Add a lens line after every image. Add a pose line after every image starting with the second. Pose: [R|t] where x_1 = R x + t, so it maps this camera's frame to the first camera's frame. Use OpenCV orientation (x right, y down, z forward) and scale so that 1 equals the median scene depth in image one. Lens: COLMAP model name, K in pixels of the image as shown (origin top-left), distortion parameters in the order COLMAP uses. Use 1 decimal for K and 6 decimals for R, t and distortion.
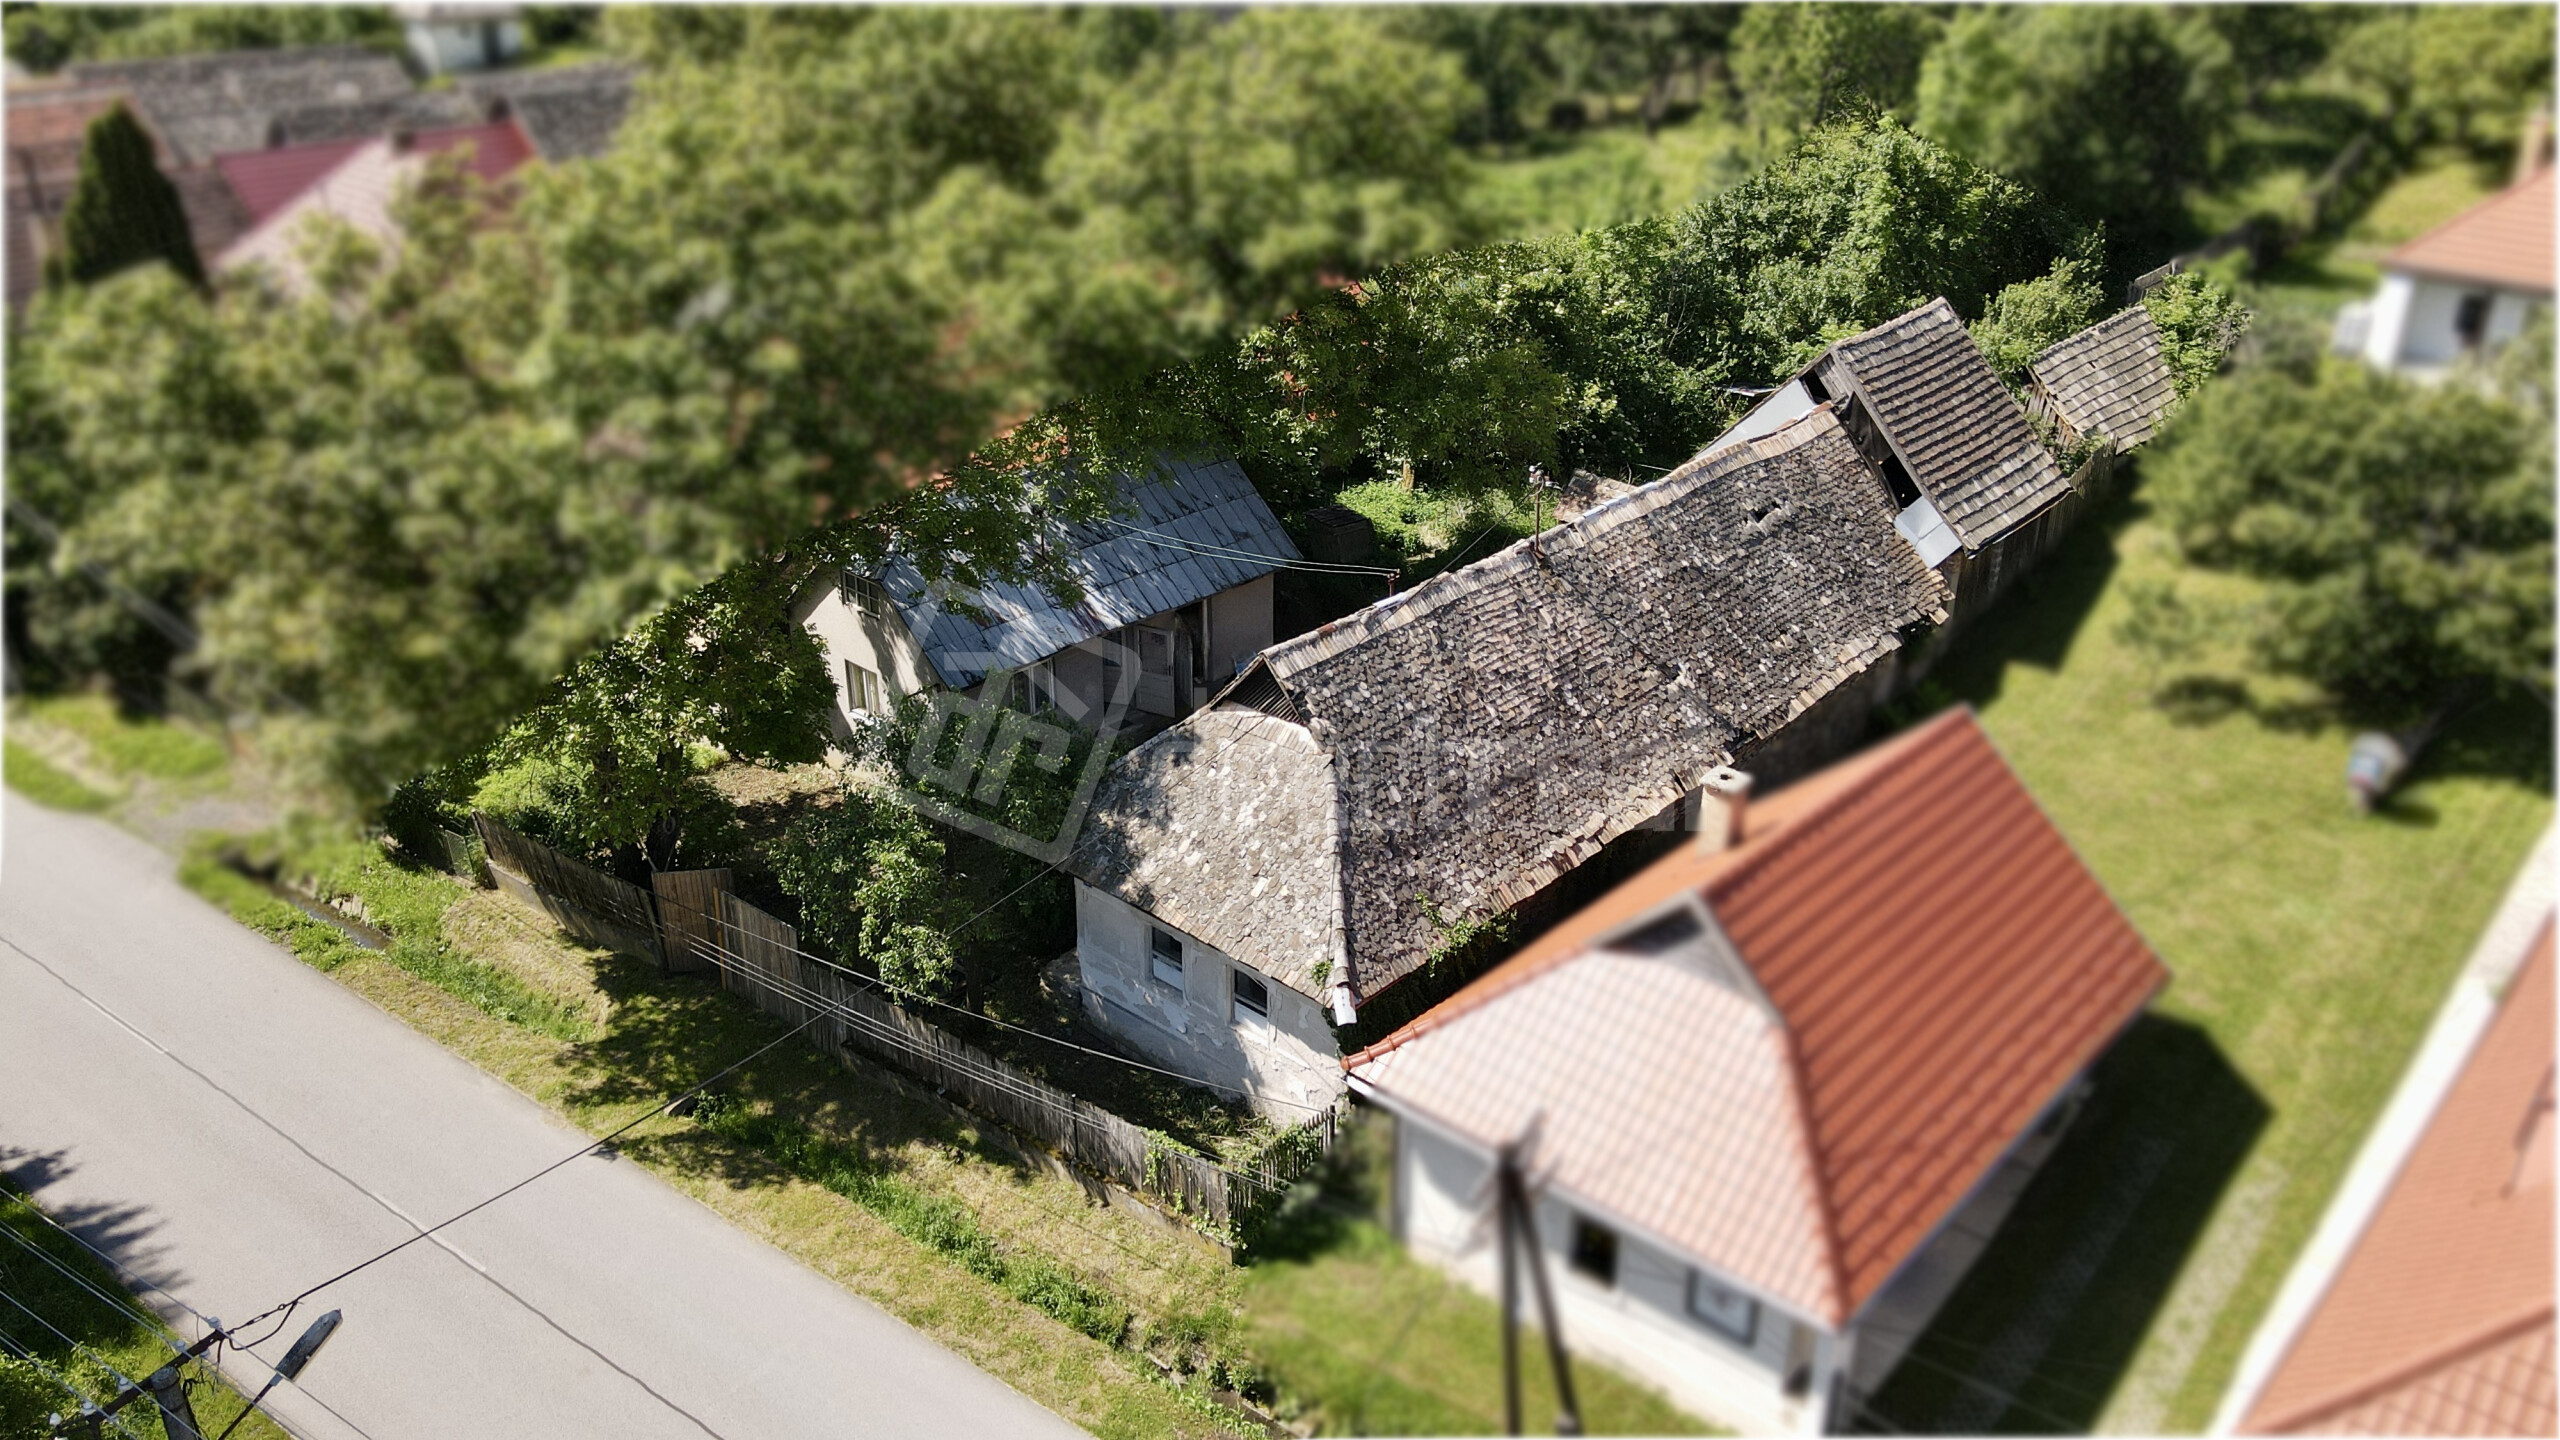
lens RADIAL K [[1855.4, 0, 1280.0], [0, 1855.4, 720.0], [0, 0, 1]] dist [-0.001177, 0.076200]
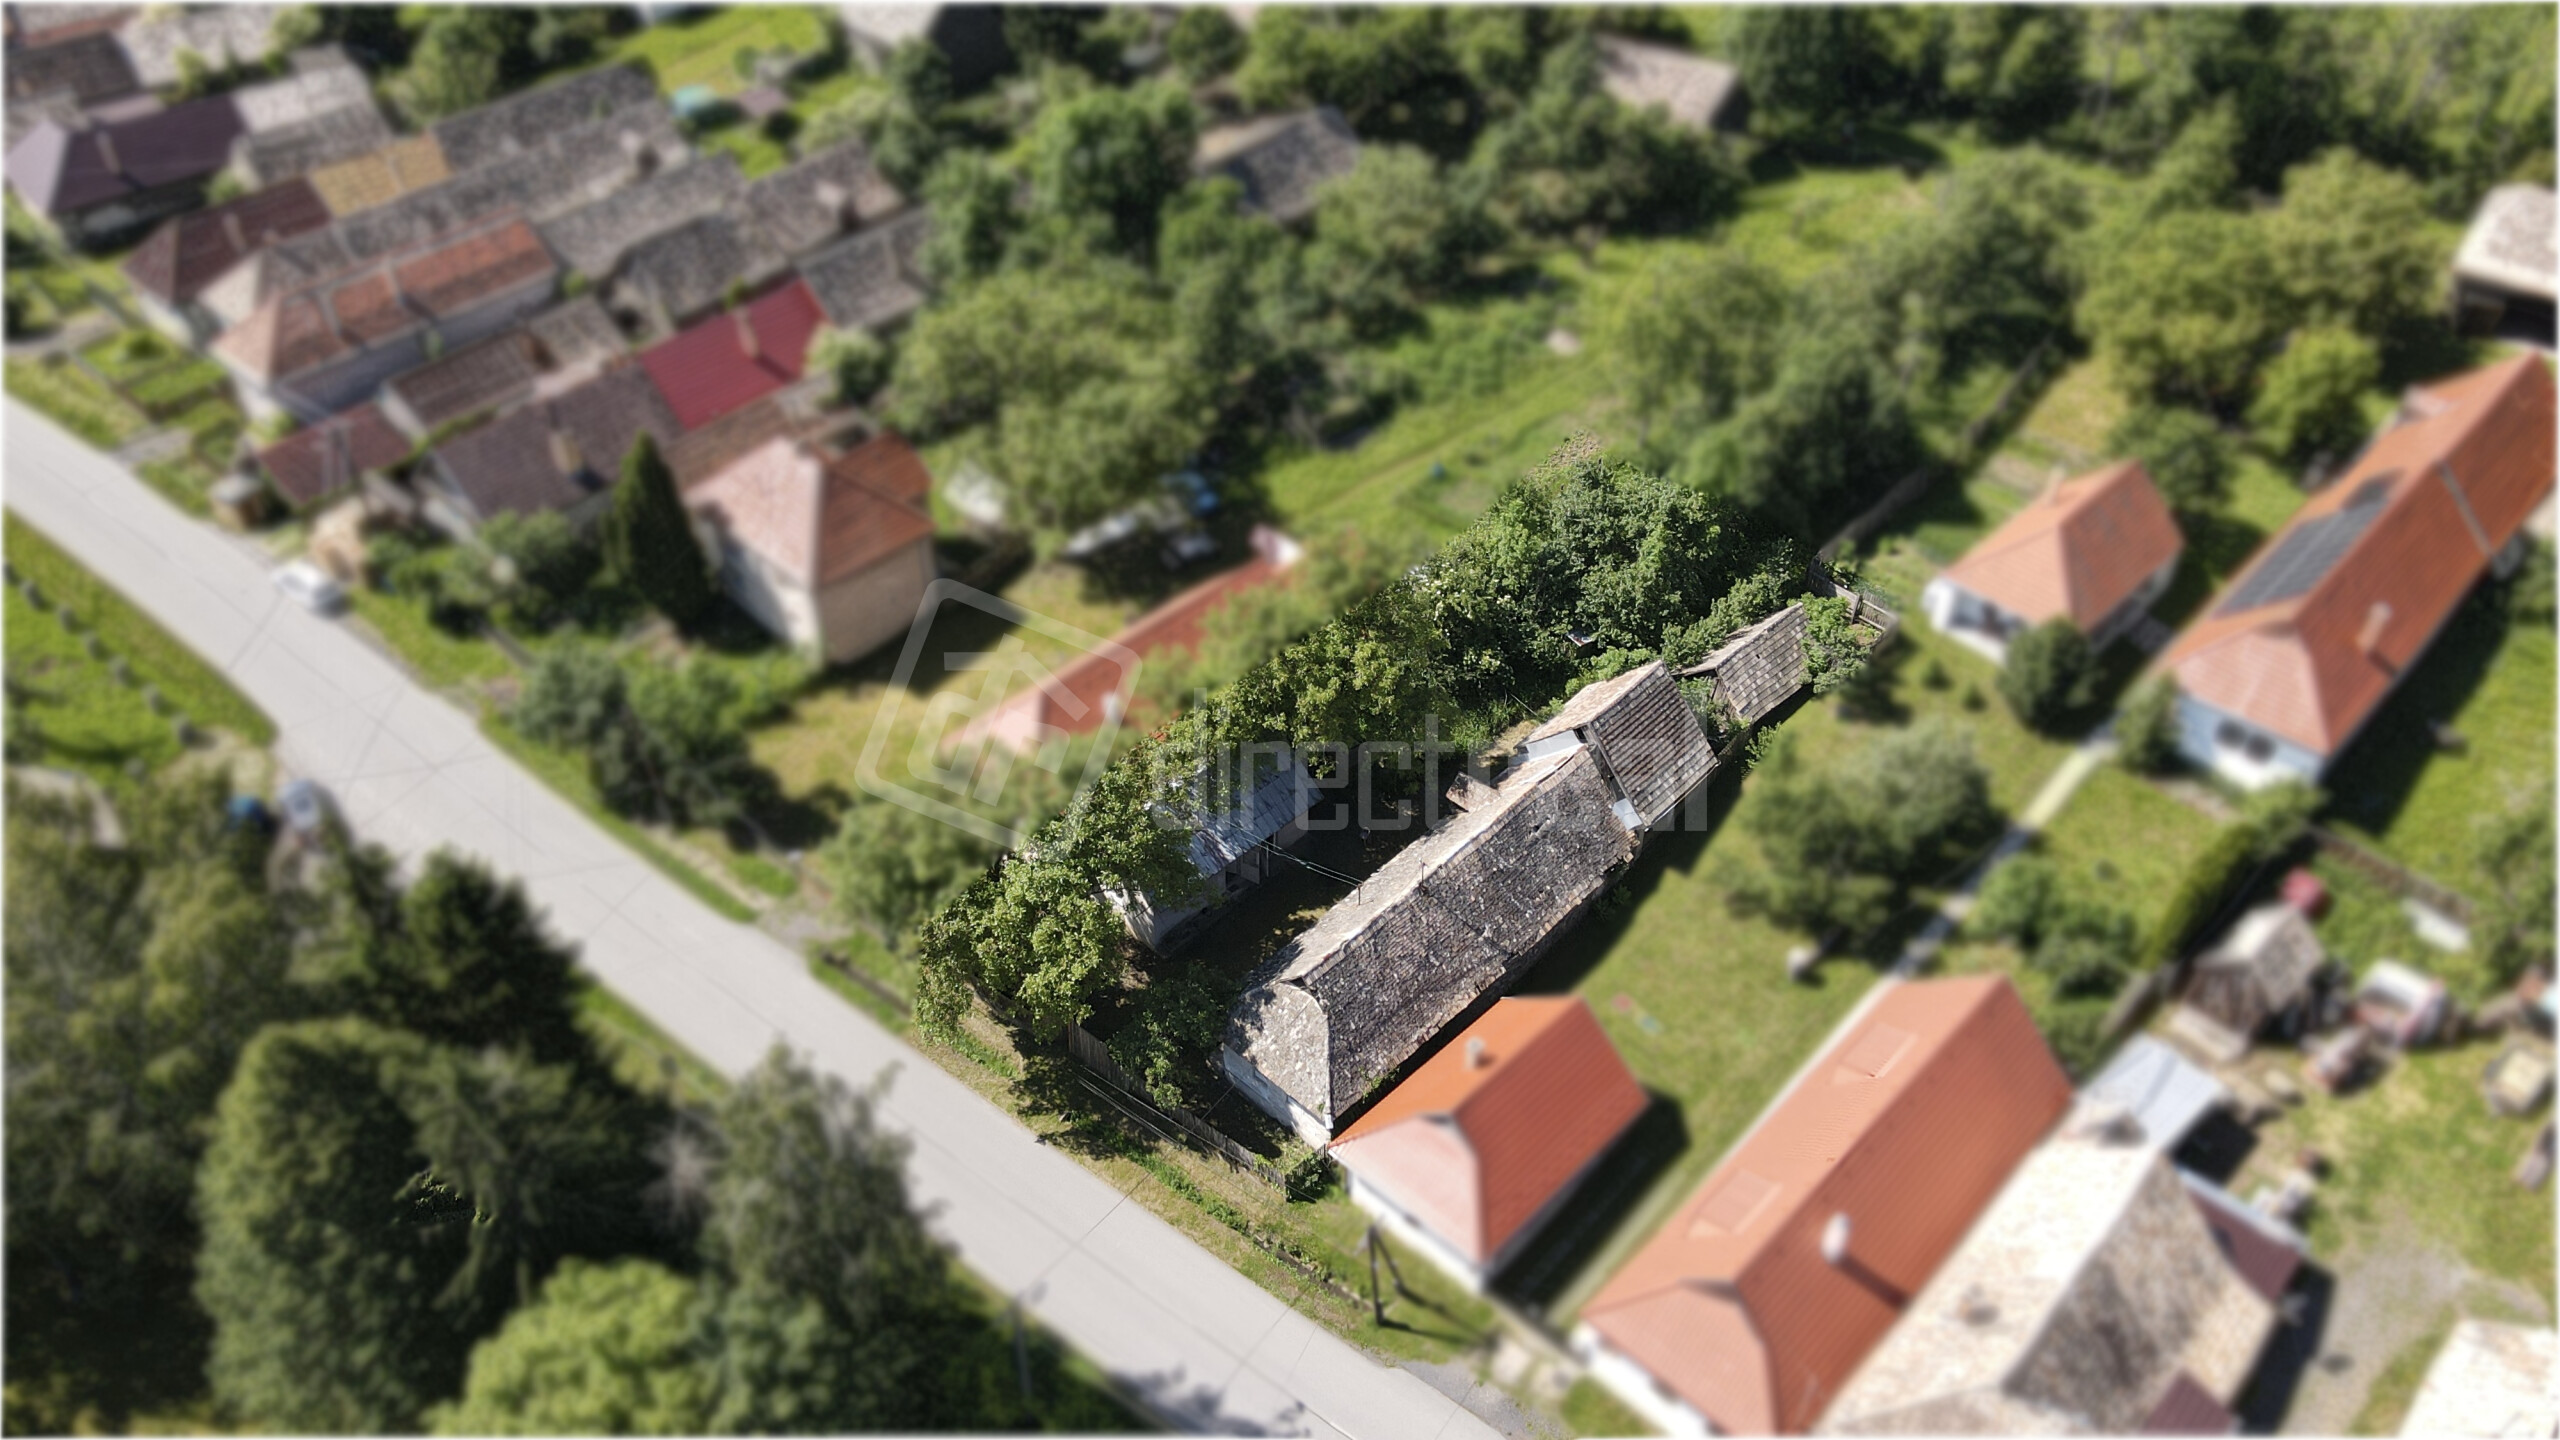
lens RADIAL K [[1855.4, 0, 1280.0], [0, 1855.4, 720.0], [0, 0, 1]] dist [-0.001177, 0.076200]
pose [[0.999629, 0.018885, -0.019636, 0.004899], [-0.012936, 0.963340, 0.267971, -1.006698], [0.023976, -0.267618, 0.963227, -1.287147]]
